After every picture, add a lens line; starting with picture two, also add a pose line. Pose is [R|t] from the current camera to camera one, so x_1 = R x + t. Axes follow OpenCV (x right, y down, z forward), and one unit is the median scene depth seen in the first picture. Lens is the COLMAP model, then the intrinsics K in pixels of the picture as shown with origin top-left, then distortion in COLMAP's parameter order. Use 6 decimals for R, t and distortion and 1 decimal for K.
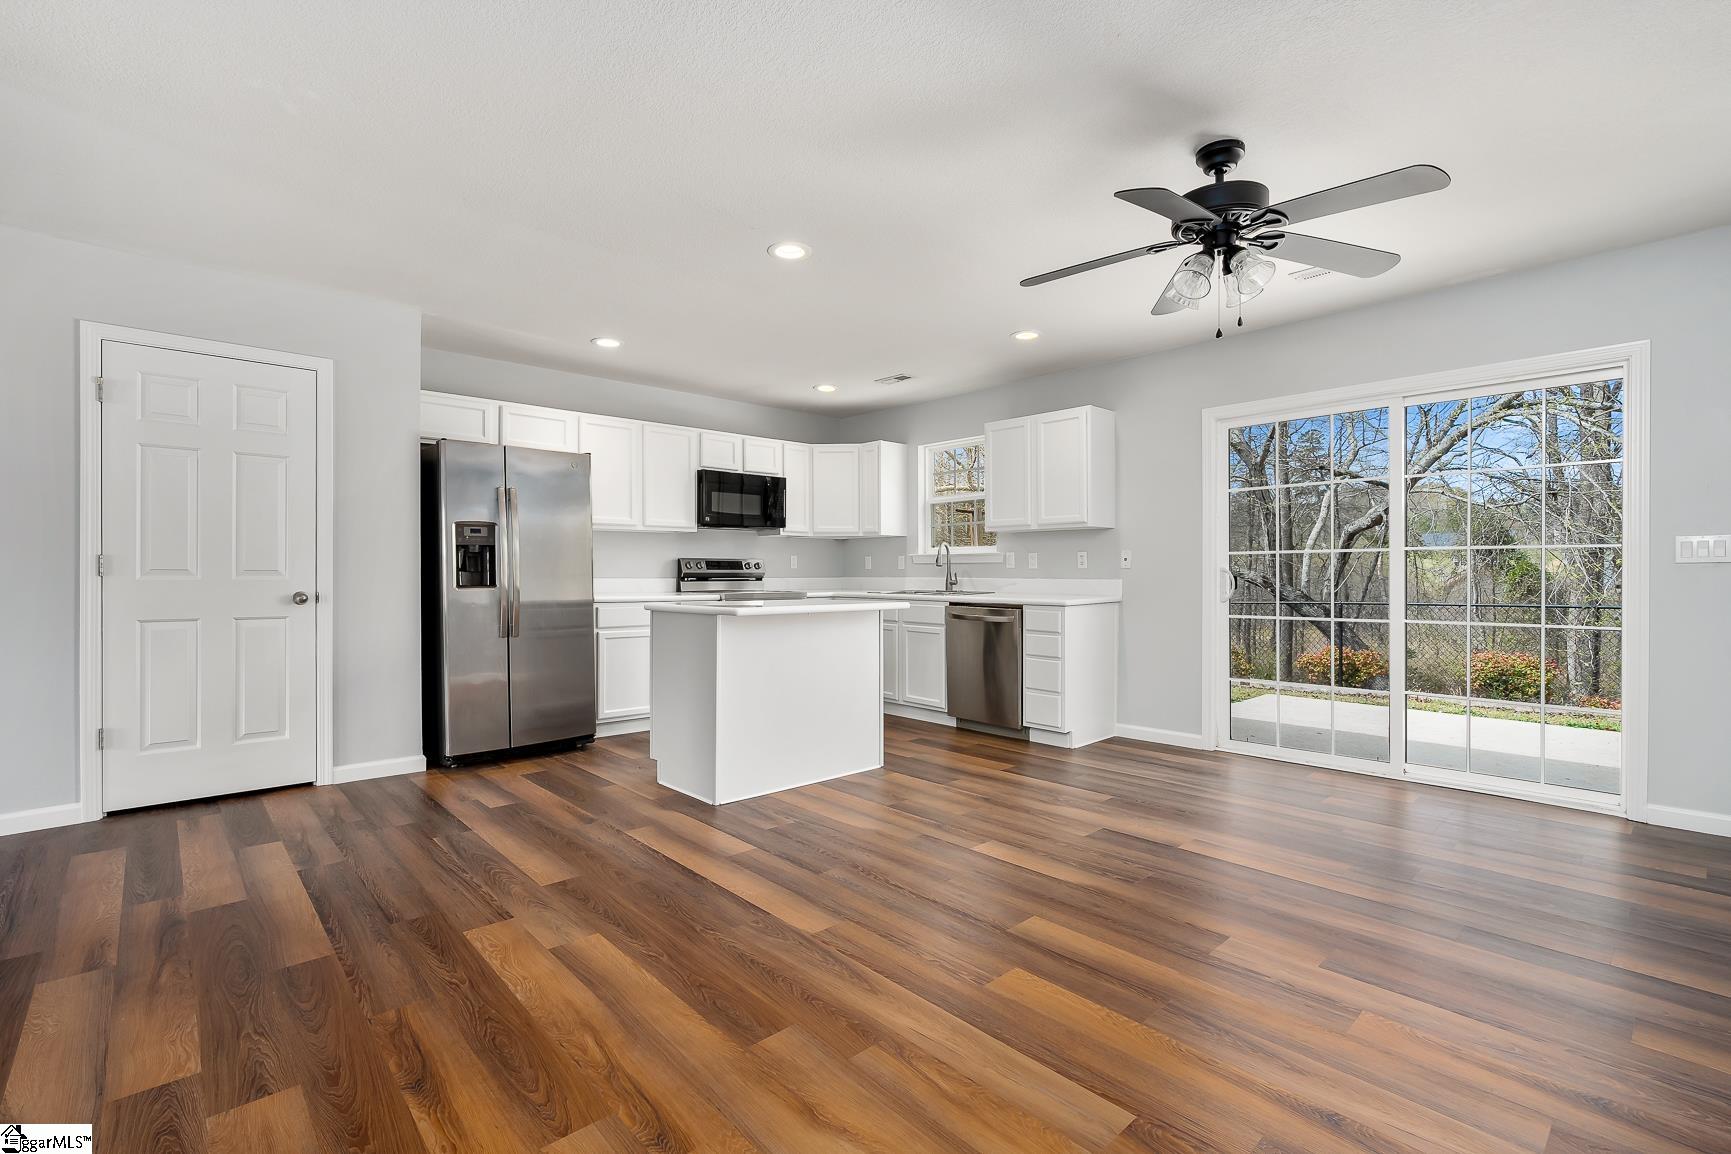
lens RADIAL K [[778.4, 0, 865.9], [0, 778.4, 577.9], [0, 0, 1]] dist [-0.008667, 0.001456]
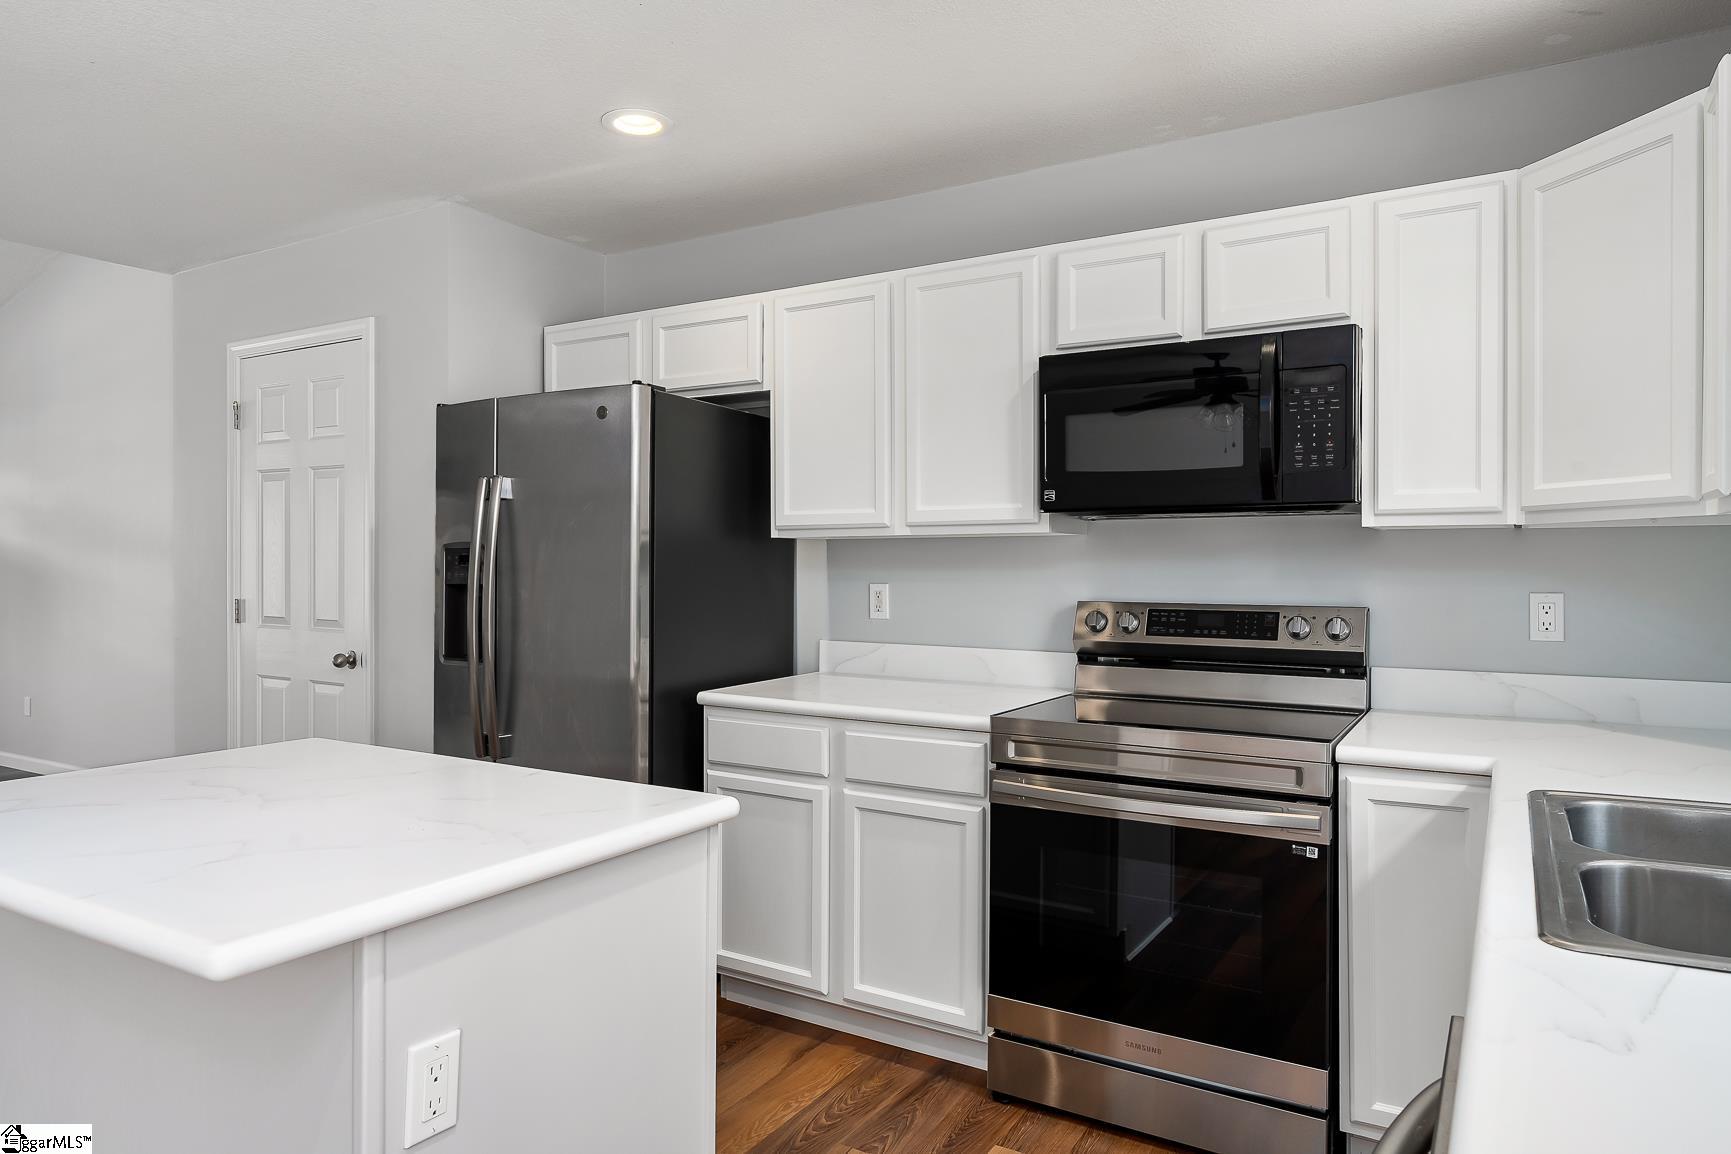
lens RADIAL K [[1088.5, 0, 863.8], [0, 1088.5, 569.3], [0, 0, 1]] dist [0.008785, 0.002062]
pose [[0.279780, 0.004360, -0.960054, 0.299756], [-0.007433, 0.999970, 0.002375, -0.052187], [0.960035, 0.006472, 0.279804, 0.952949]]
